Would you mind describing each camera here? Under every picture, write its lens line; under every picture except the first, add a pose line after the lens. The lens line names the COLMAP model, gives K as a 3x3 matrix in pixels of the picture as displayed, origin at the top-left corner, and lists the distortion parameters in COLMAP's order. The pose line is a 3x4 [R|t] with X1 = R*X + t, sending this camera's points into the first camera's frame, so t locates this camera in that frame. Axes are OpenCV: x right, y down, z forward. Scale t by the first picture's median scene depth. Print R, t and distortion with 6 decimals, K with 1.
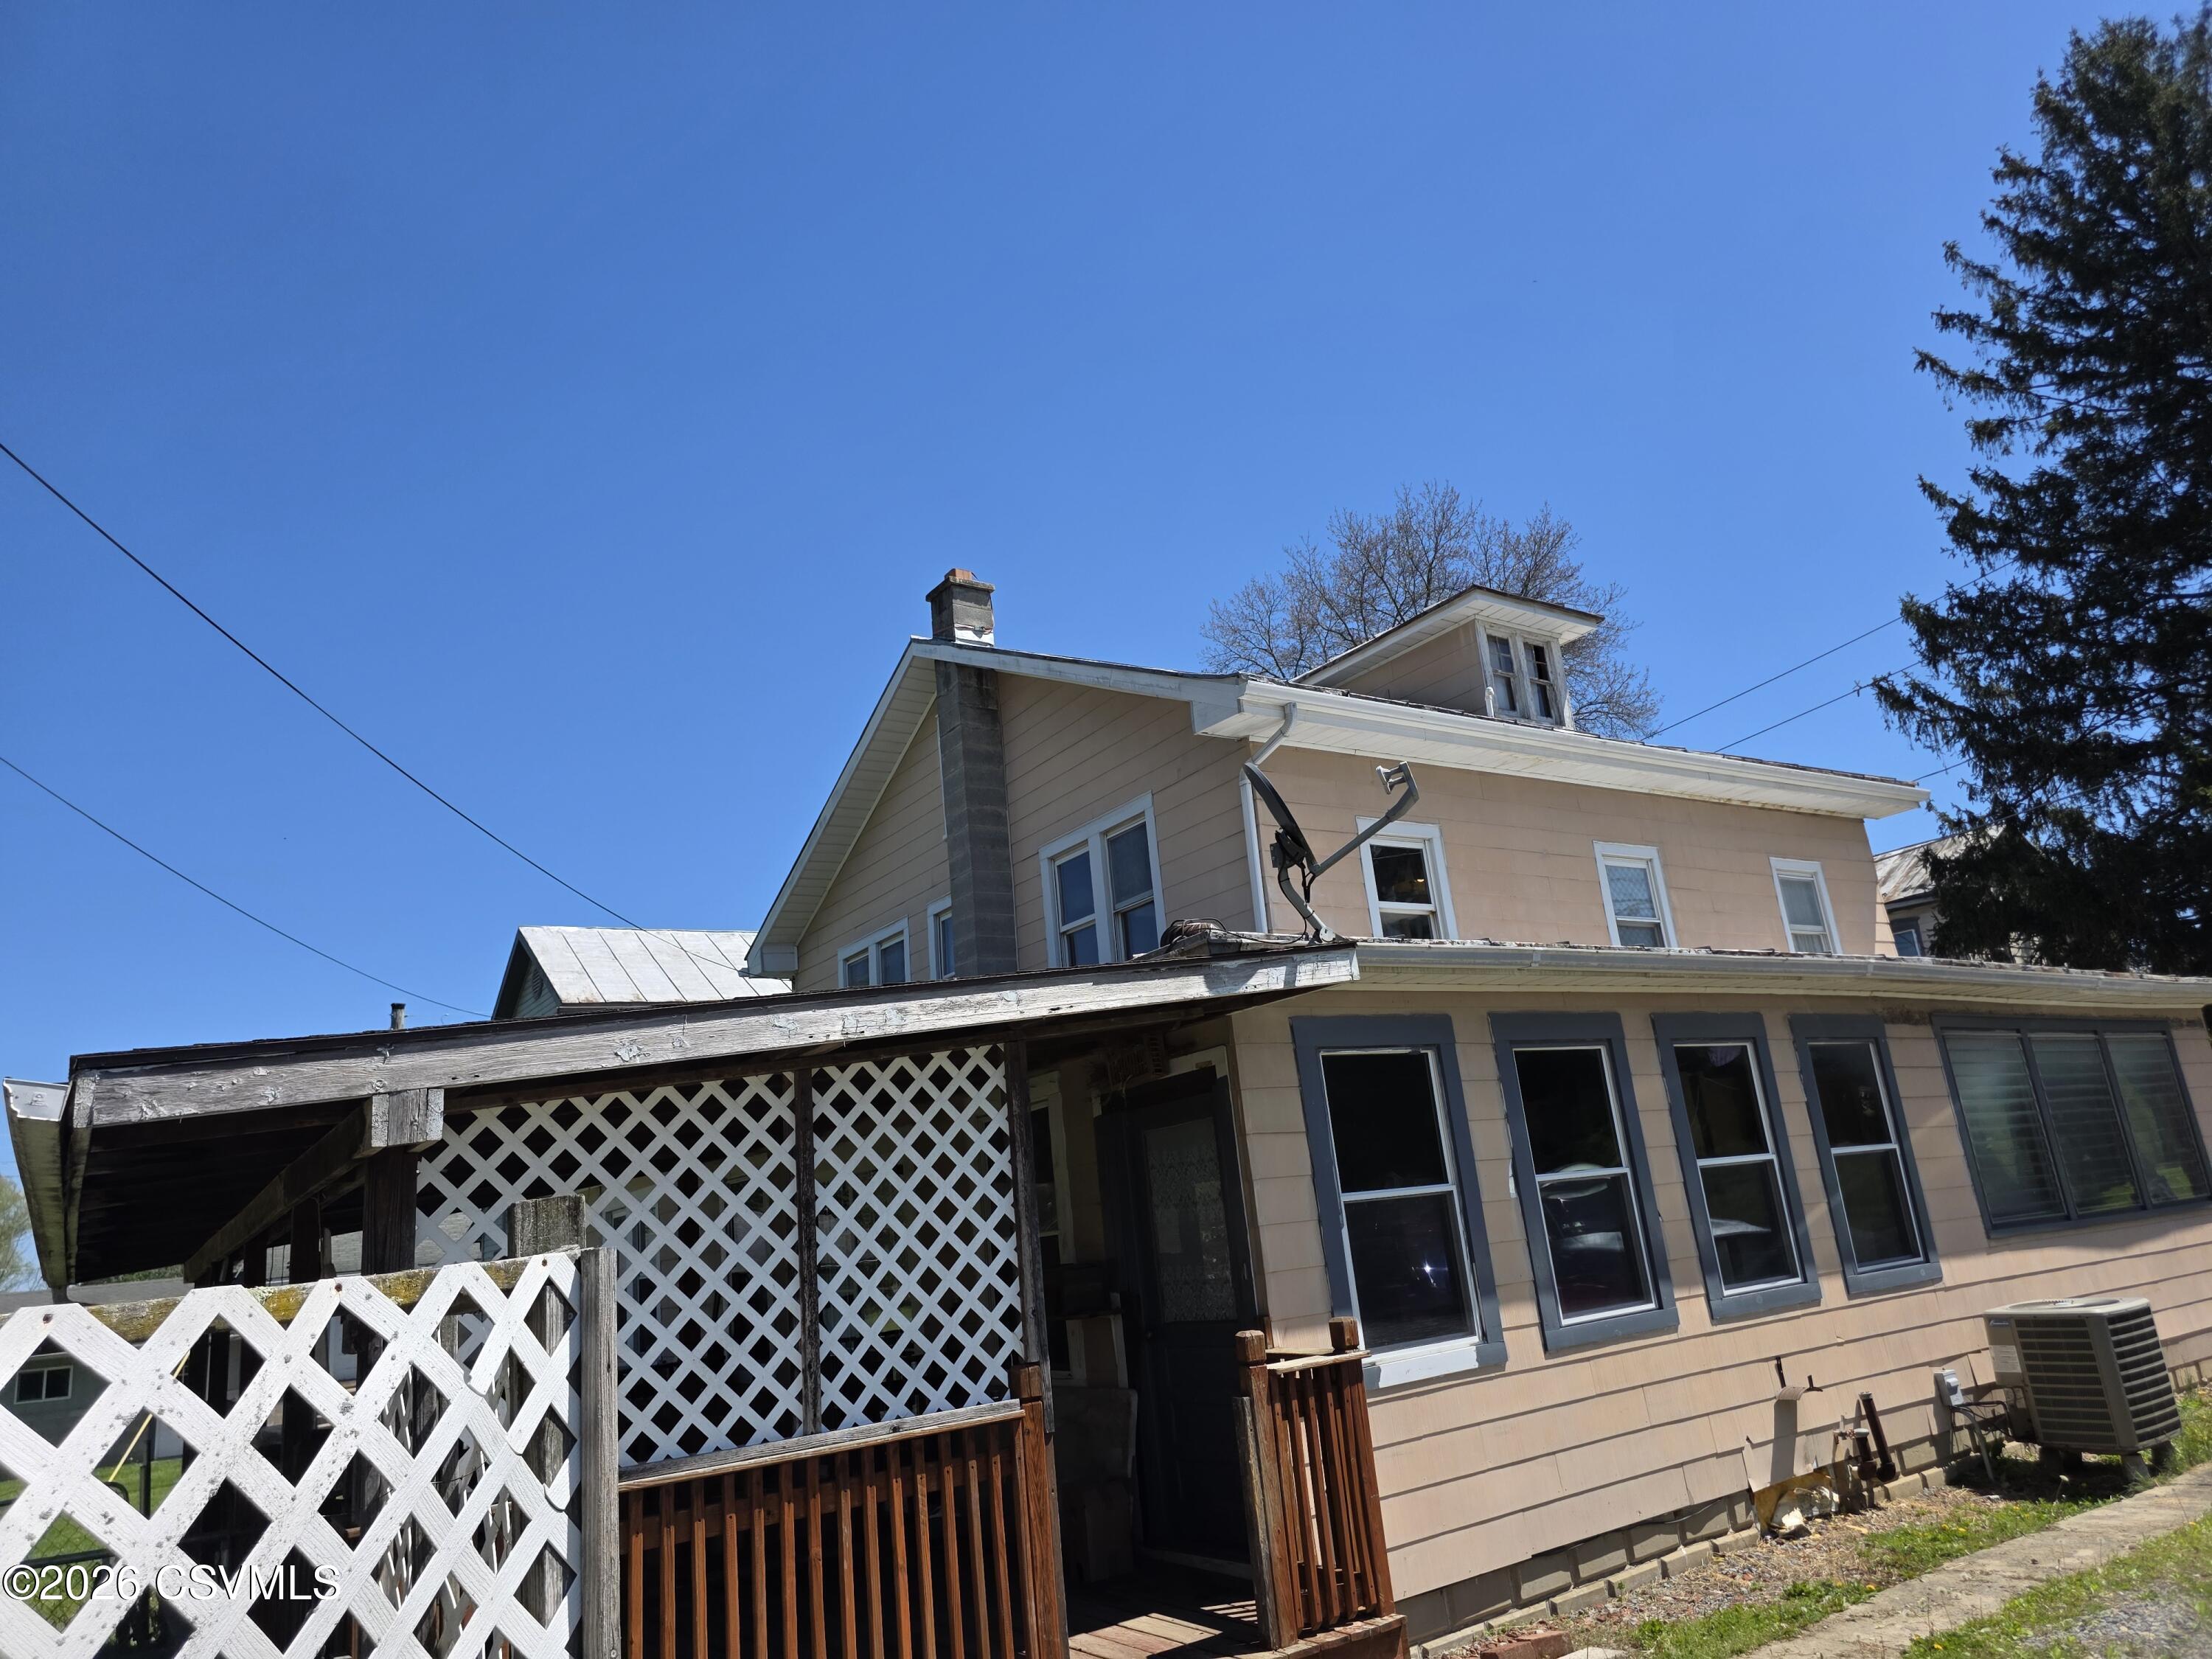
lens RADIAL K [[1472.6, 0, 1101.2], [0, 1472.6, 830.2], [0, 0, 1]] dist [0.059696, -0.041796]
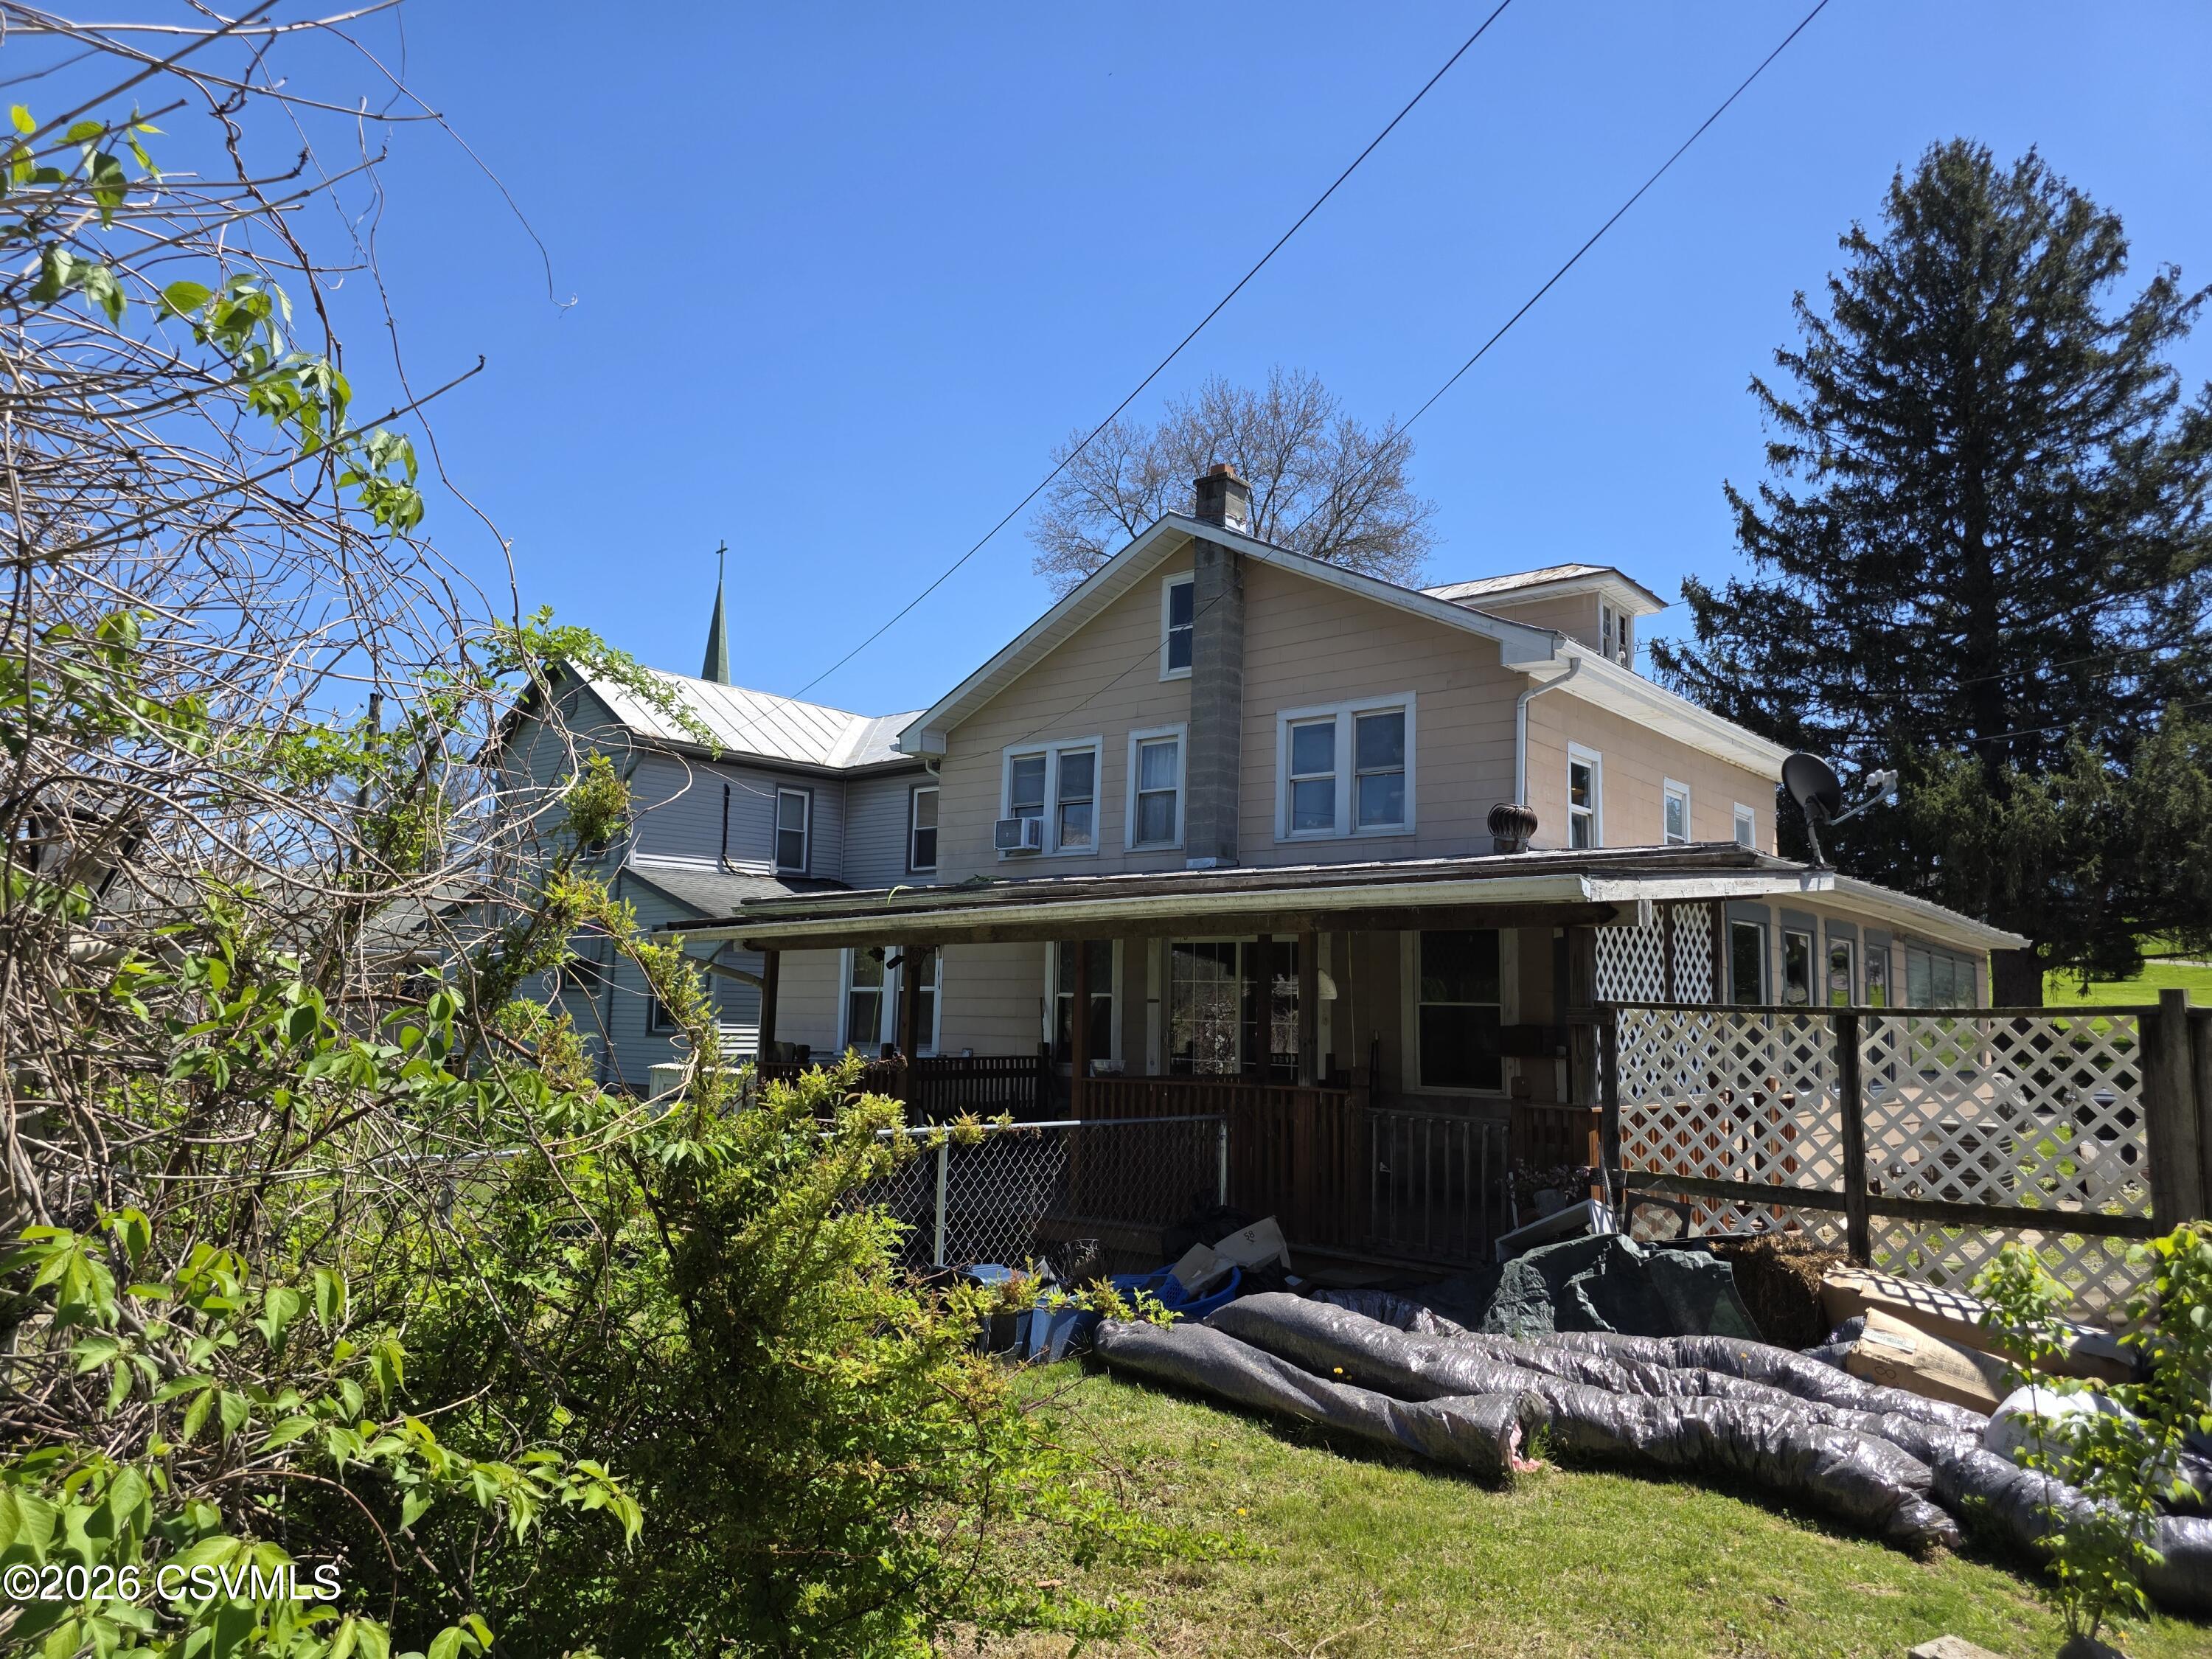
lens RADIAL K [[1472.6, 0, 1113.6], [0, 1472.6, 834.7], [0, 0, 1]] dist [0.059696, -0.041796]
pose [[0.953498, 0.153244, 0.259534, -0.202468], [-0.187397, 0.975846, 0.112278, 0.000434], [-0.236059, -0.155693, 0.959185, -0.085017]]
